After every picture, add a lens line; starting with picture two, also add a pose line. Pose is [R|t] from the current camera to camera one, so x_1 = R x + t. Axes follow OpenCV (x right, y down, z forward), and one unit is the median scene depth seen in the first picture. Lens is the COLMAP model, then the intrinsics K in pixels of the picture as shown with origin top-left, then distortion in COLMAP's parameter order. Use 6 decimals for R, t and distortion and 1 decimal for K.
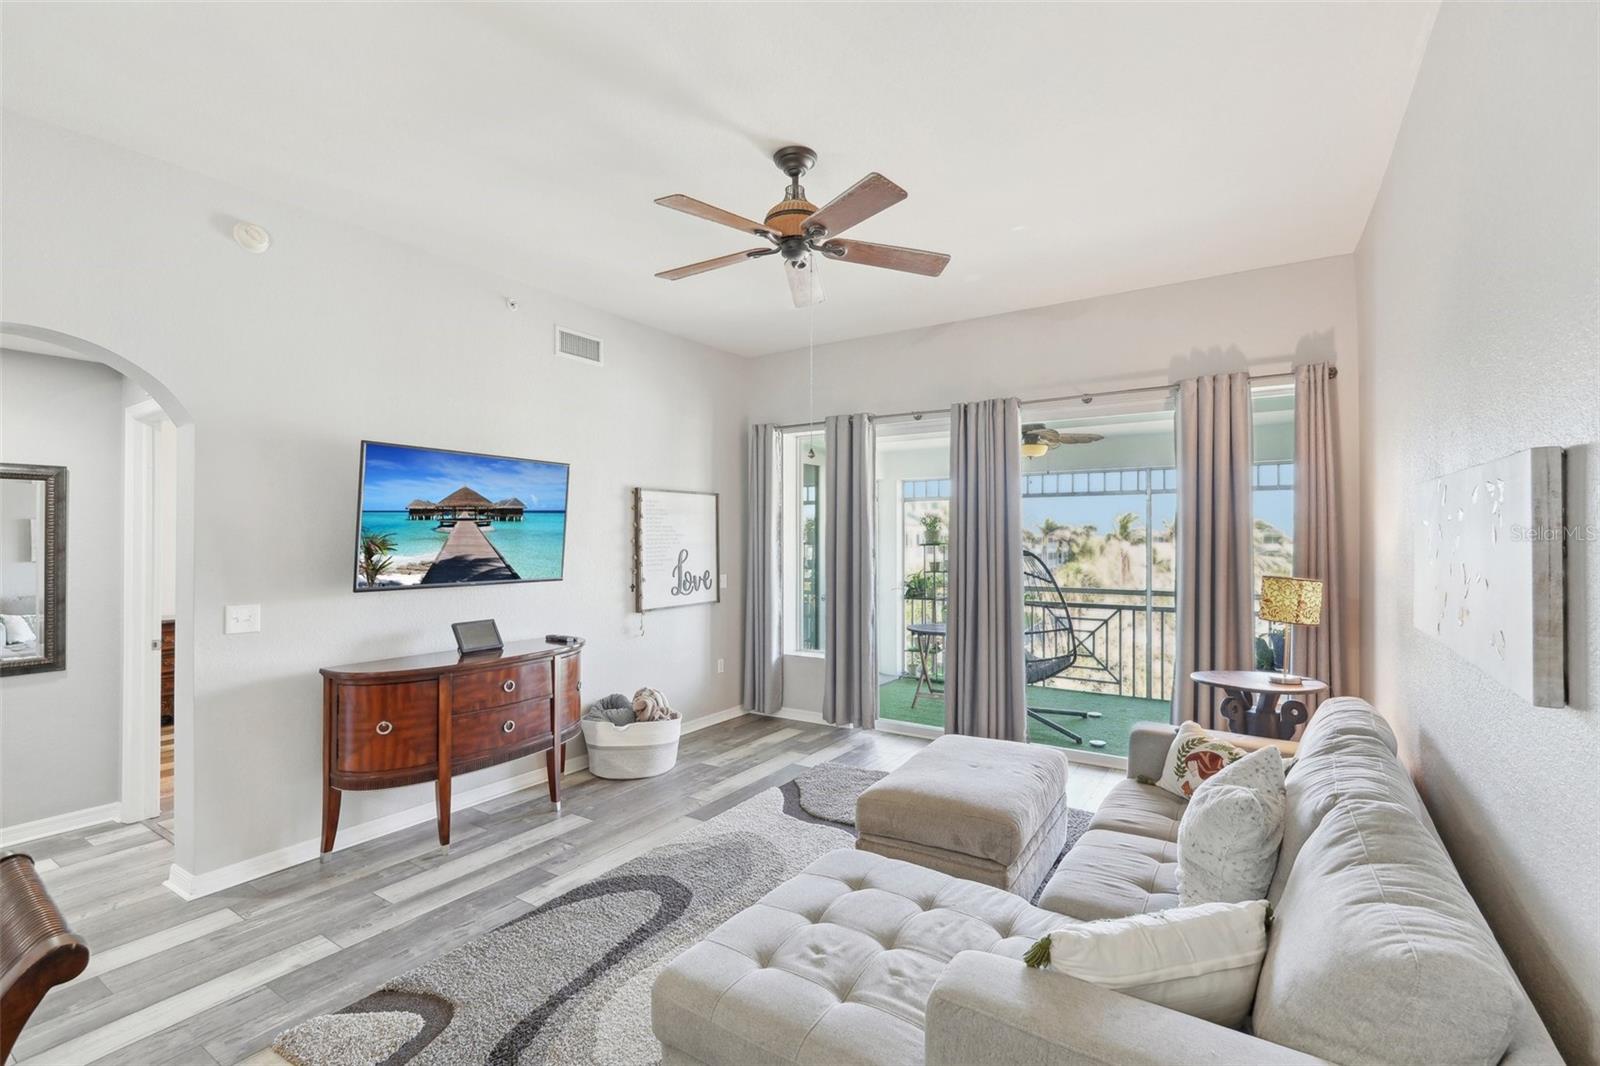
lens RADIAL K [[723.3, 0, 827.8], [0, 723.3, 536.8], [0, 0, 1]] dist [-0.002066, 0.004212]
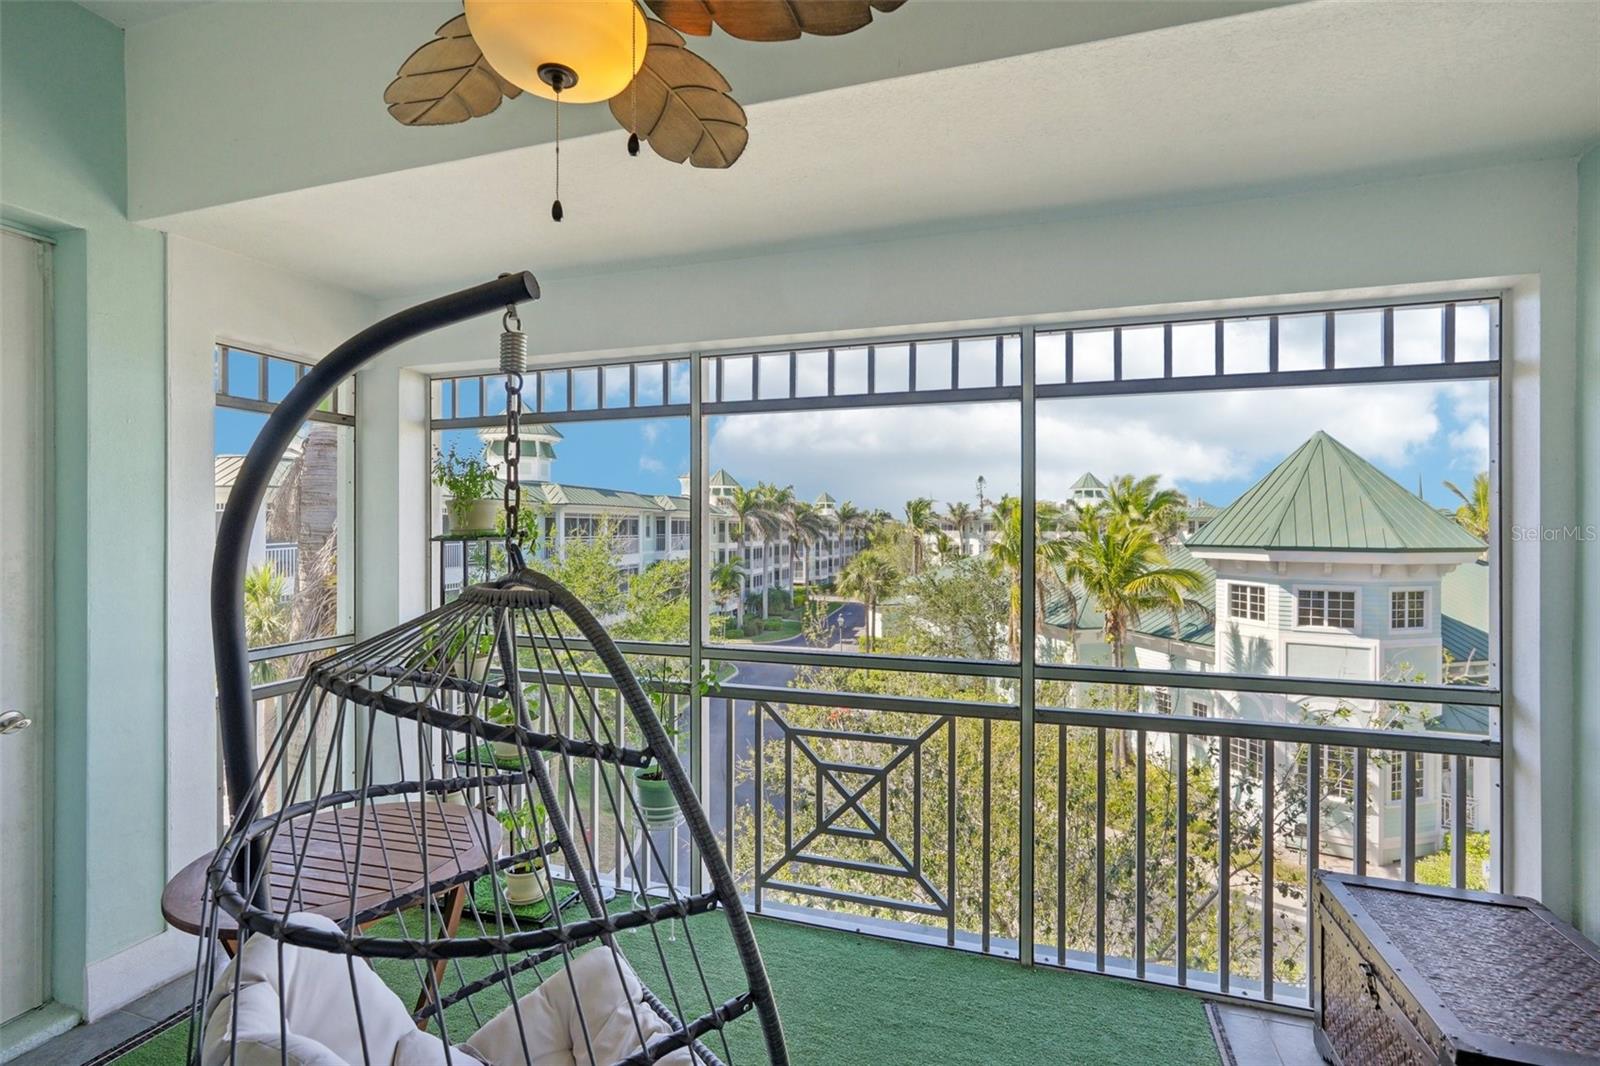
lens RADIAL K [[723.3, 0, 808.9], [0, 723.3, 529.1], [0, 0, 1]] dist [-0.002066, 0.004212]
pose [[0.970556, -0.000720, 0.240875, 0.245318], [-0.000836, 0.999979, 0.006360, 0.004112], [-0.240874, -0.006375, 0.970535, 0.660129]]
